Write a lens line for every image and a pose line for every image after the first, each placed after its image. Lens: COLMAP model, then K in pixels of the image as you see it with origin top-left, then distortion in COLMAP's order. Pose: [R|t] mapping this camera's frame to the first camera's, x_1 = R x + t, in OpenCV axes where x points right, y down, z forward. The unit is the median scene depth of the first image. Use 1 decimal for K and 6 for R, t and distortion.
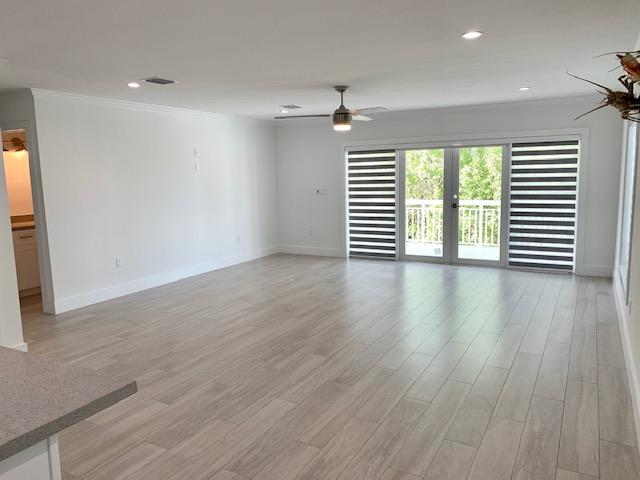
lens RADIAL K [[494.3, 0, 320.1], [0, 494.3, 238.8], [0, 0, 1]] dist [0.042012, -0.006015]
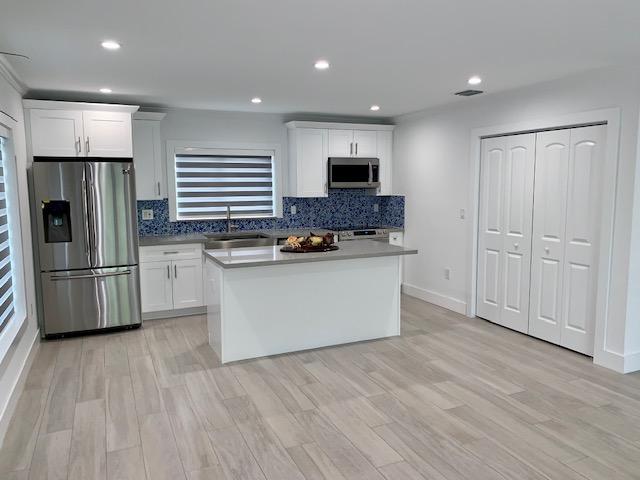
lens RADIAL K [[494.3, 0, 320.0], [0, 494.3, 242.0], [0, 0, 1]] dist [0.042012, -0.006015]
pose [[-0.607298, 0.121644, -0.785107, 0.670647], [-0.090201, 0.971262, 0.220259, -0.222312], [0.789337, 0.204581, -0.578873, 1.439933]]
